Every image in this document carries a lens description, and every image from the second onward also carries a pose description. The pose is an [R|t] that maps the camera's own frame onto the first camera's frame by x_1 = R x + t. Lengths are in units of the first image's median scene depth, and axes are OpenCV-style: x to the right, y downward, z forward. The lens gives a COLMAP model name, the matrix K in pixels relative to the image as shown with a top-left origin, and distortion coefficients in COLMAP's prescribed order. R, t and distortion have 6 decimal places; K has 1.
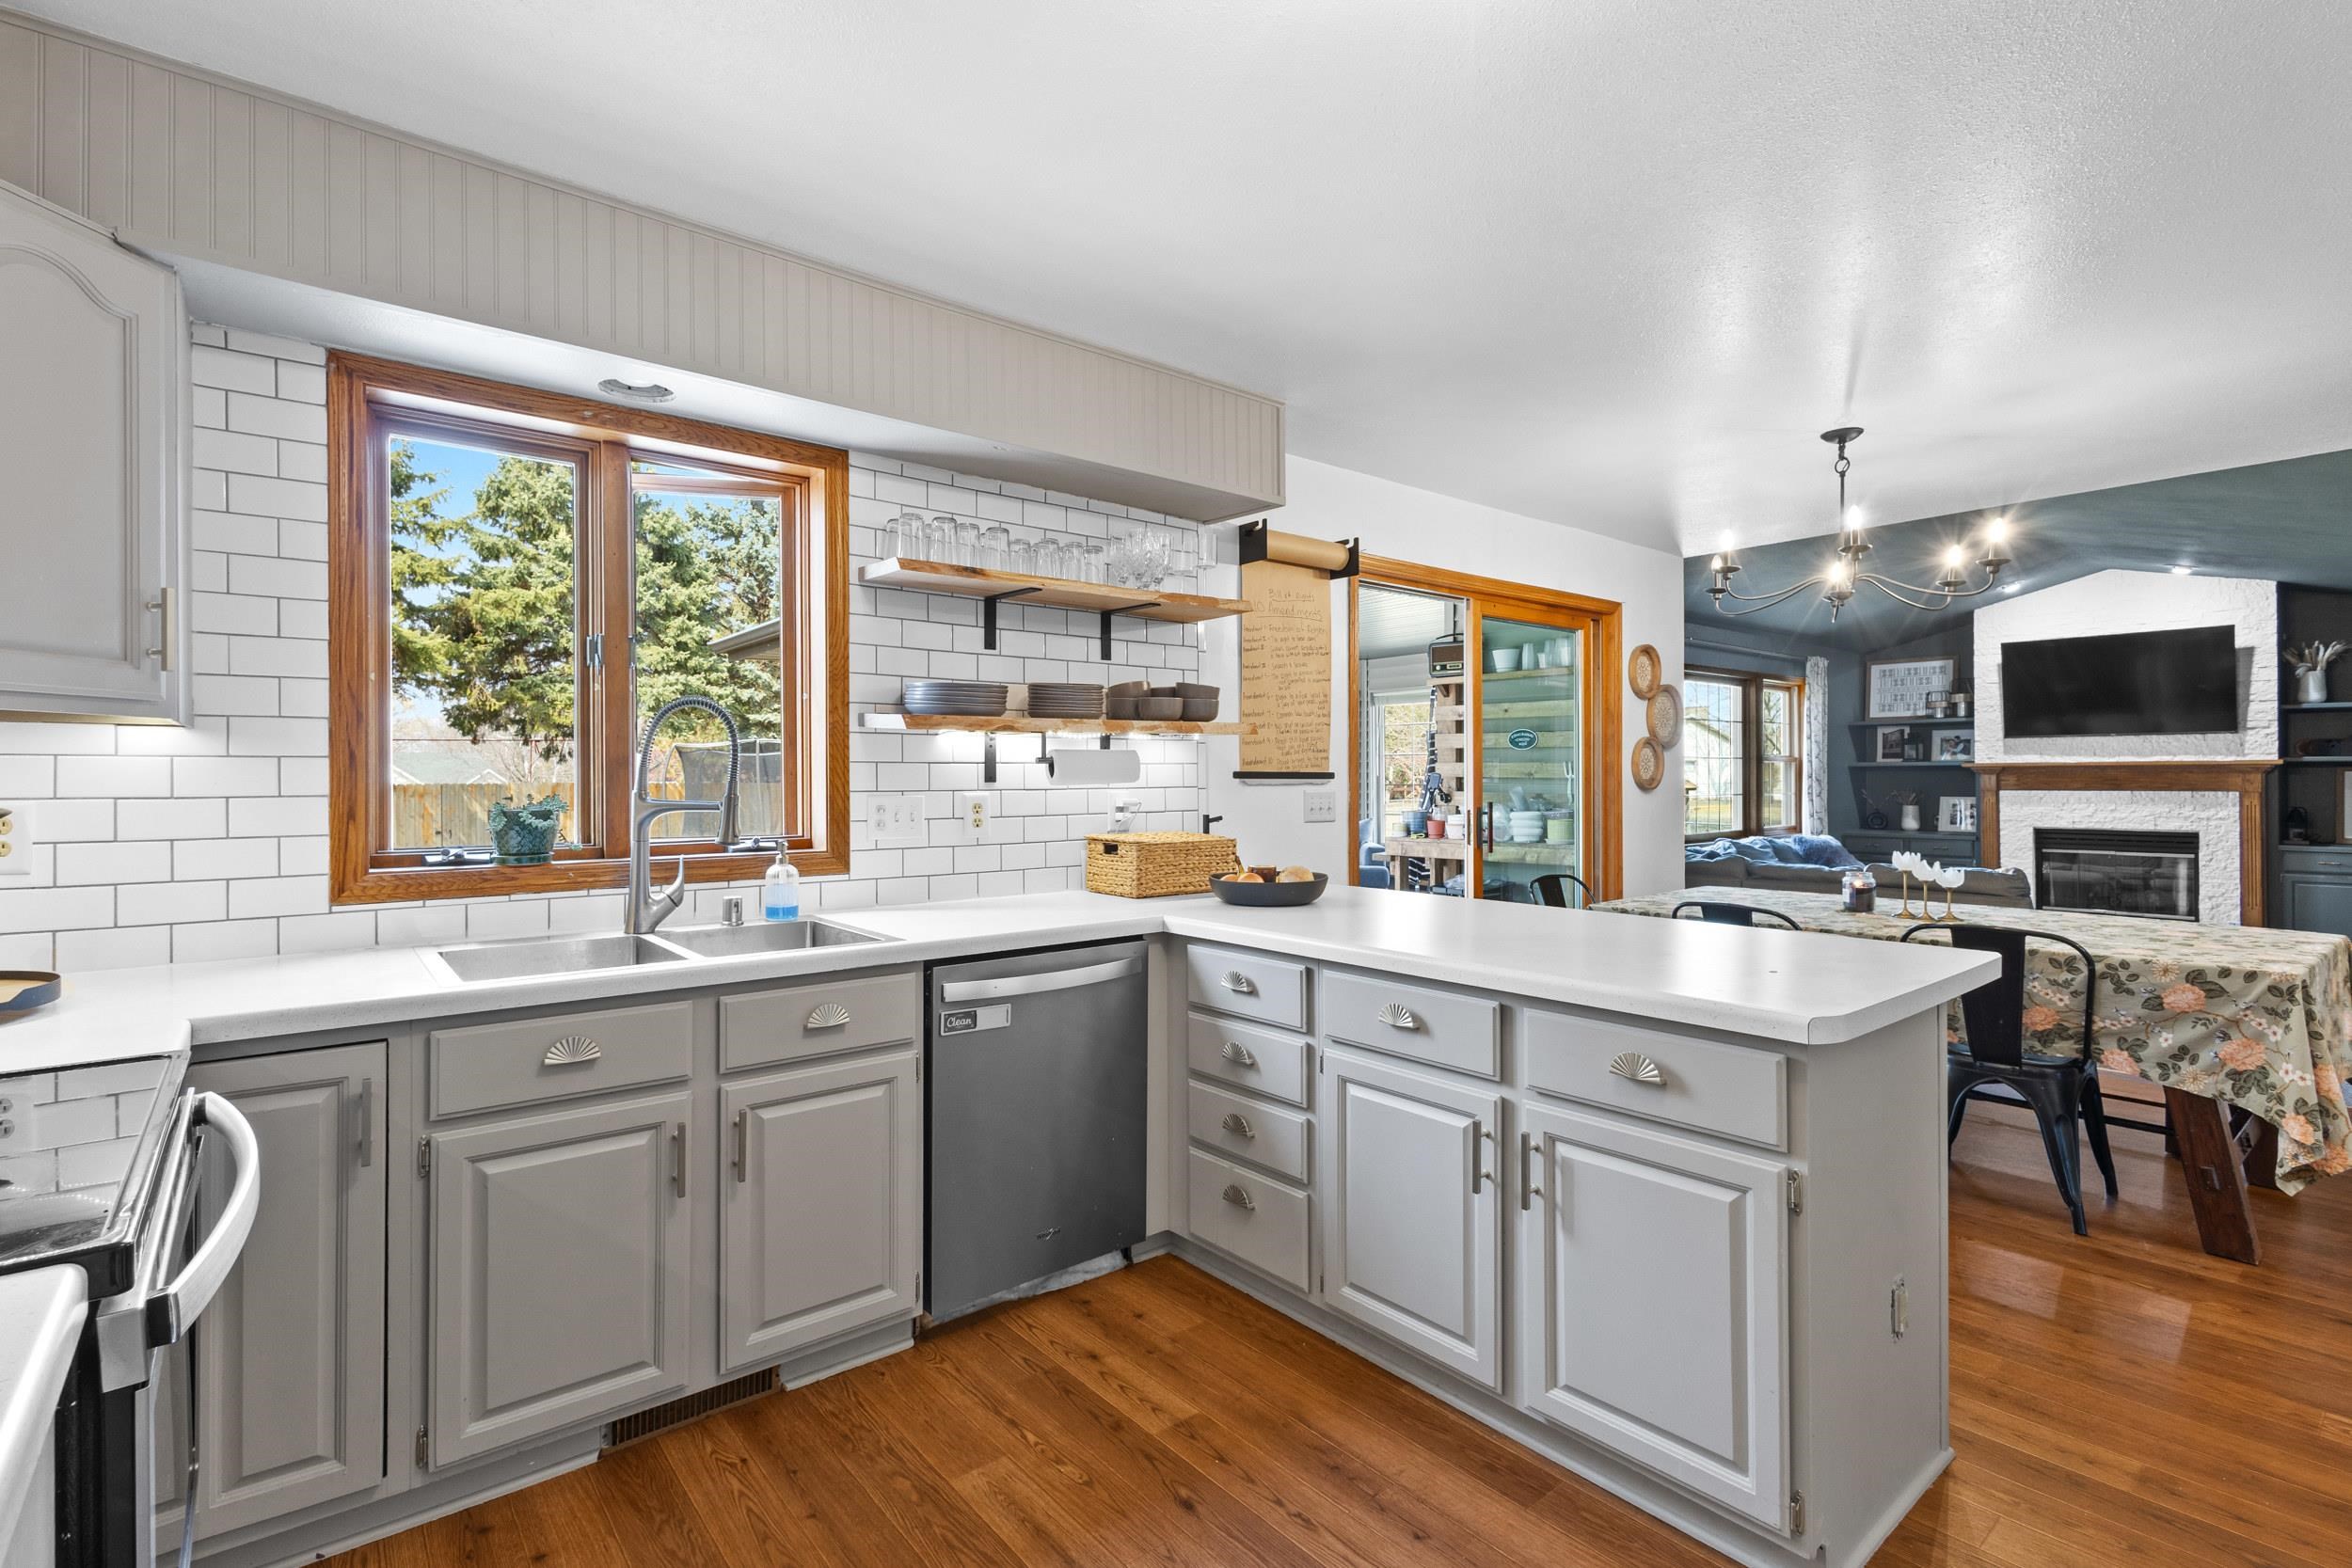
lens RADIAL K [[1087.6, 0, 1158.0], [0, 1087.6, 776.0], [0, 0, 1]] dist [0.005621, -0.002641]
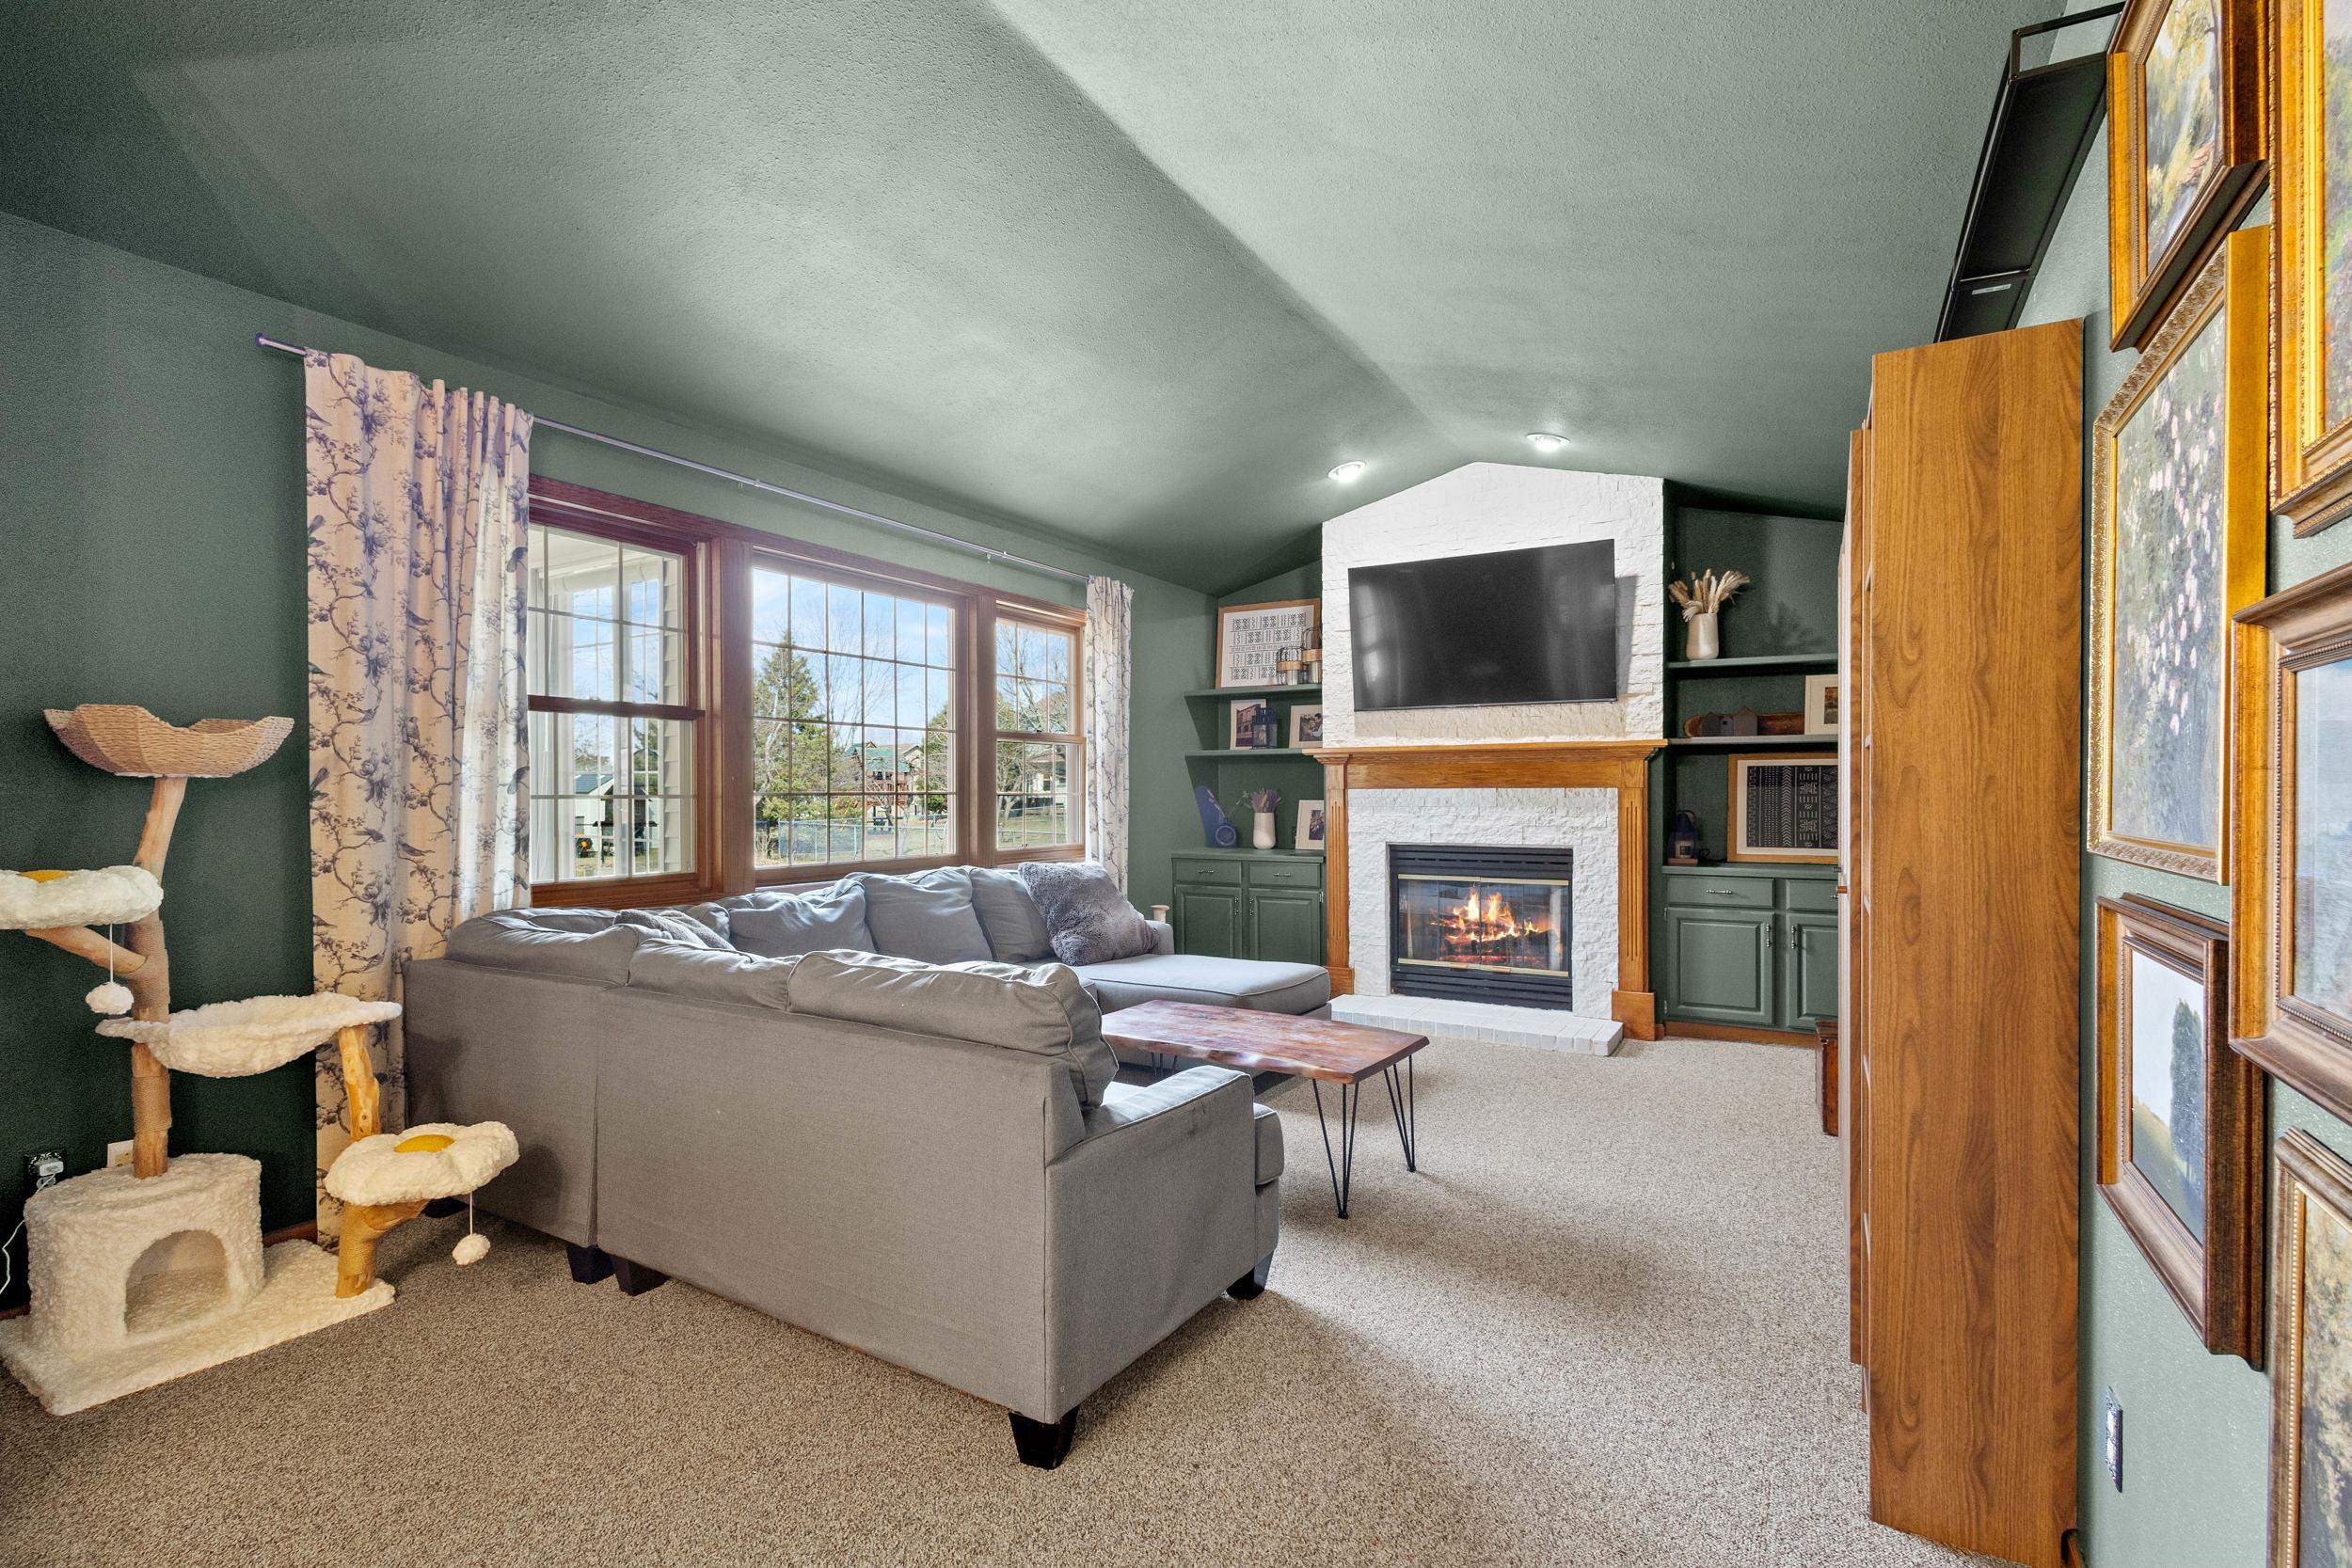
lens RADIAL K [[1087.6, 0, 1171.9], [0, 1087.6, 803.1], [0, 0, 1]] dist [0.005621, -0.002641]
pose [[0.939030, -0.000380, 0.343835, 0.501365], [-0.002985, 0.999953, 0.009257, 0.018609], [-0.343823, -0.009718, 0.938984, 0.463068]]
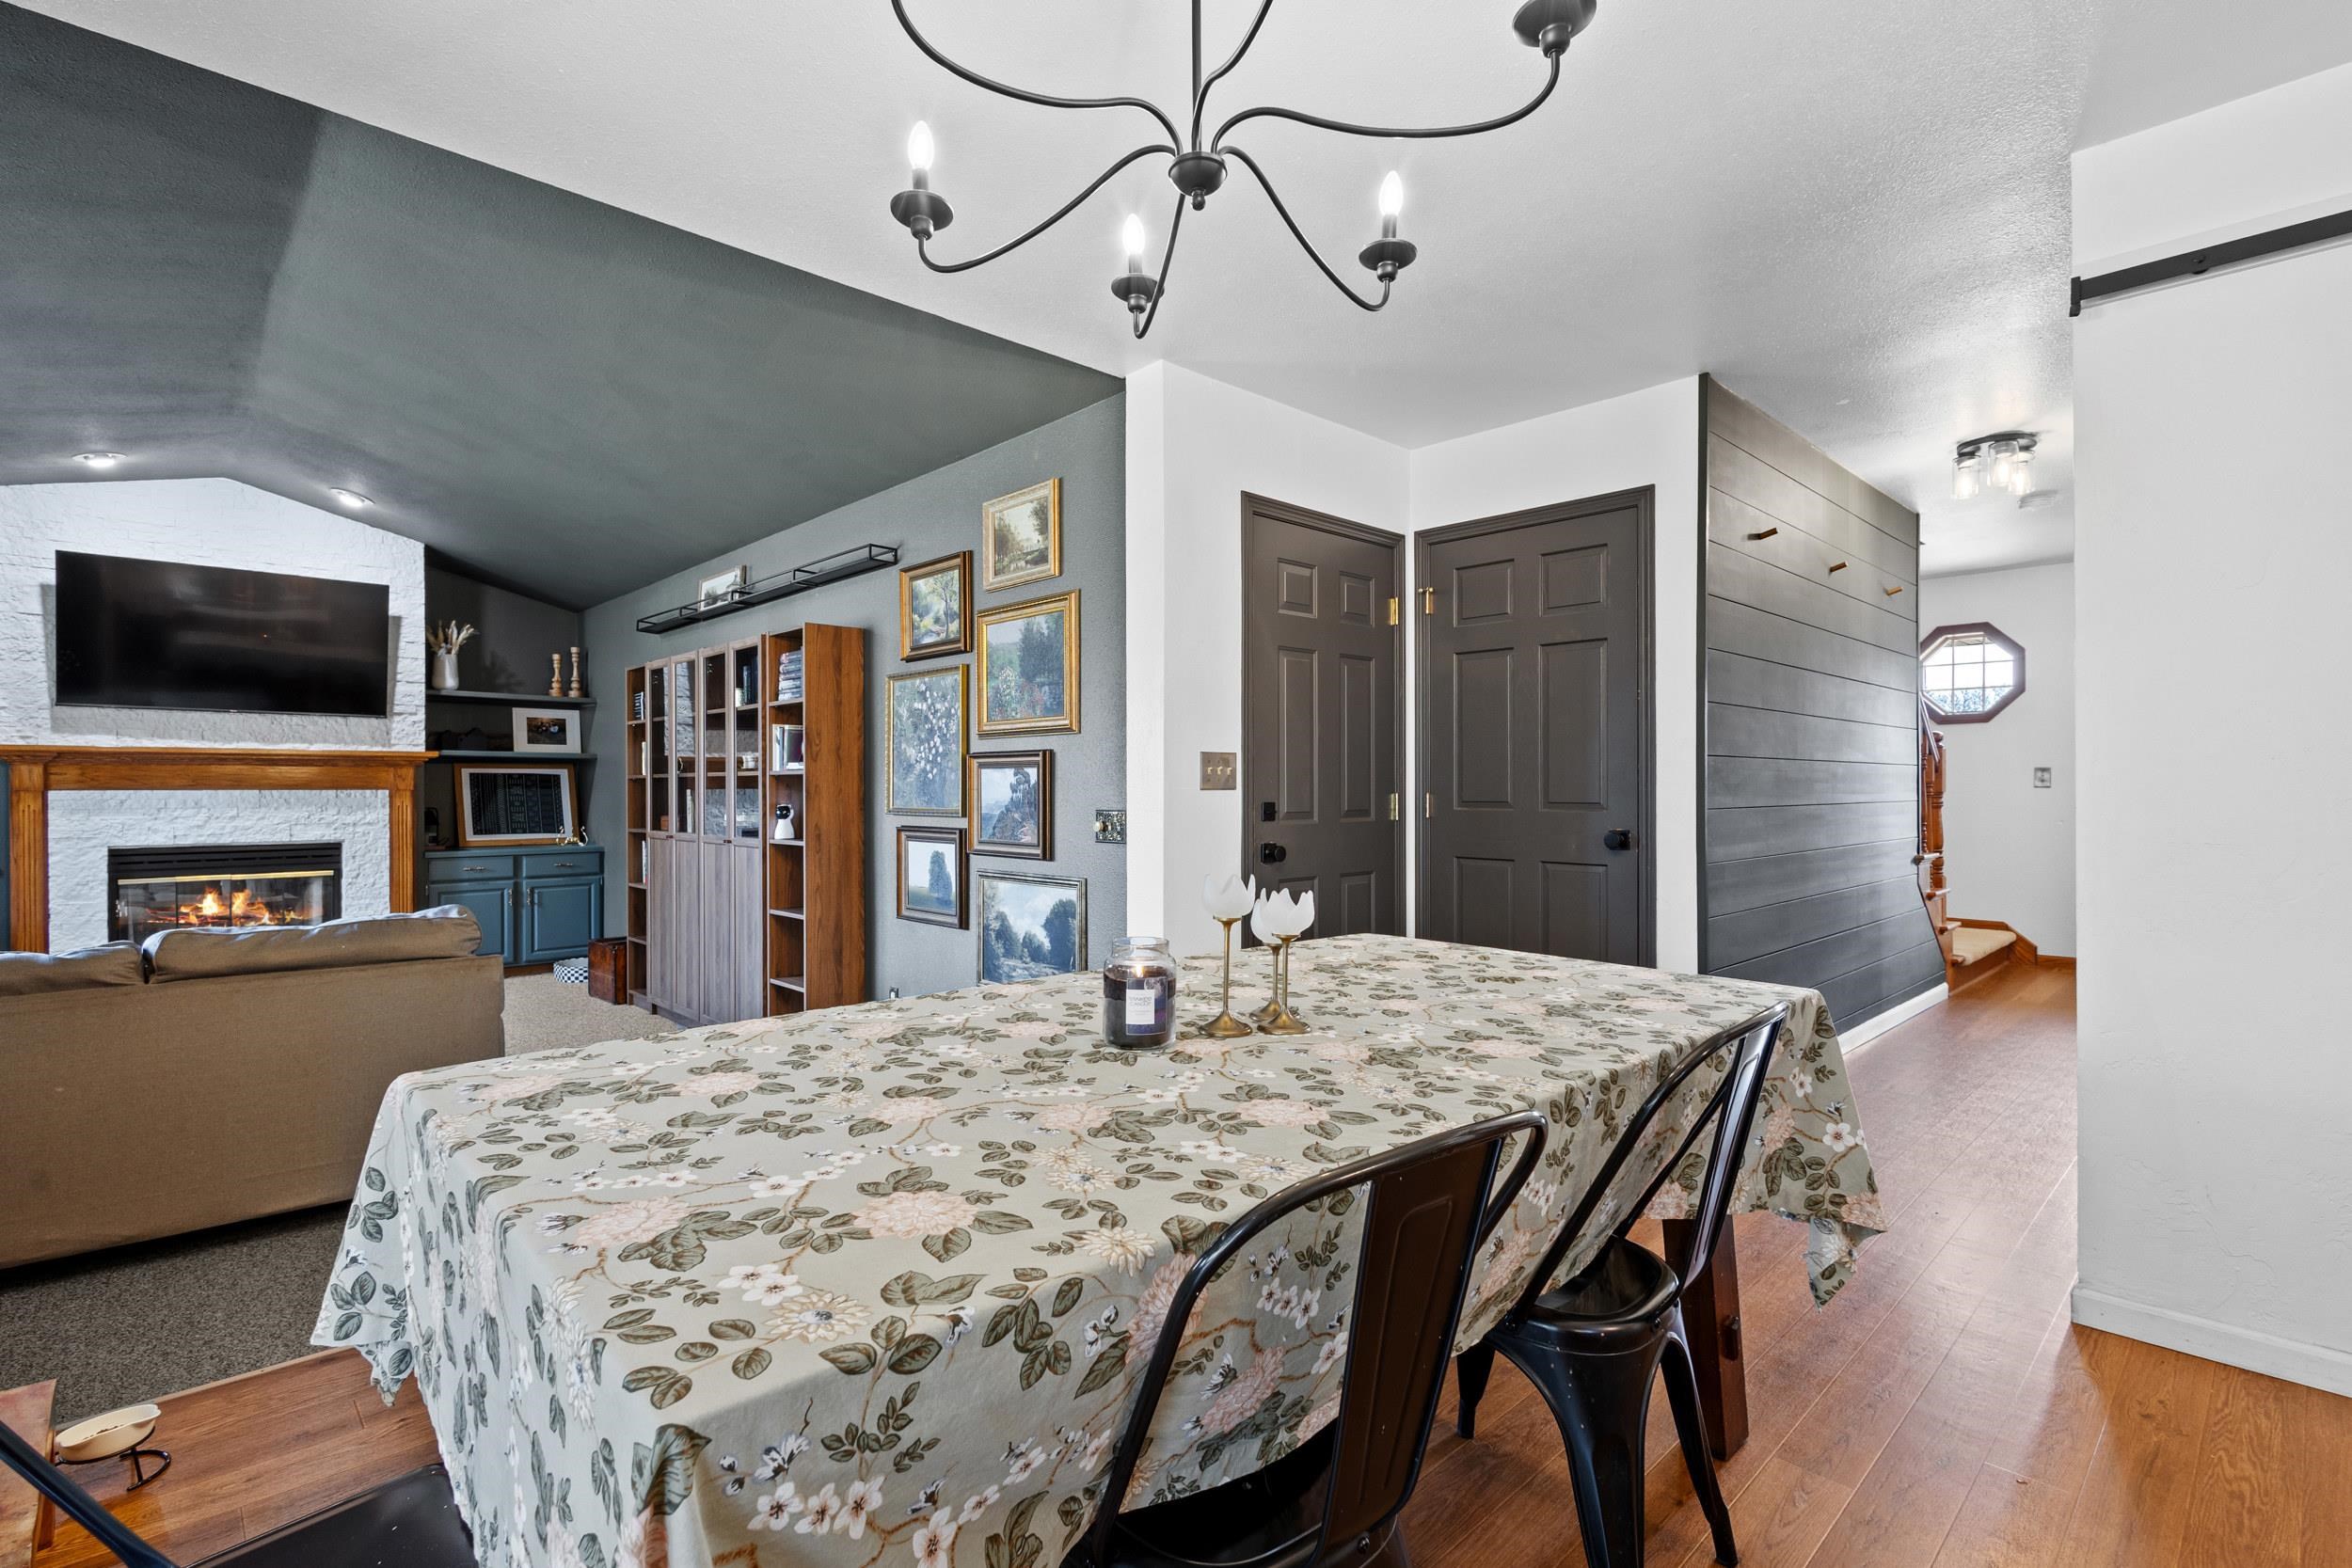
lens RADIAL K [[1087.6, 0, 1185.2], [0, 1087.6, 790.2], [0, 0, 1]] dist [0.005621, -0.002641]
pose [[-0.083950, 0.003834, 0.996463, 0.123115], [-0.000268, 0.999992, -0.003870, 0.017824], [-0.996470, -0.000592, -0.083949, 0.474749]]
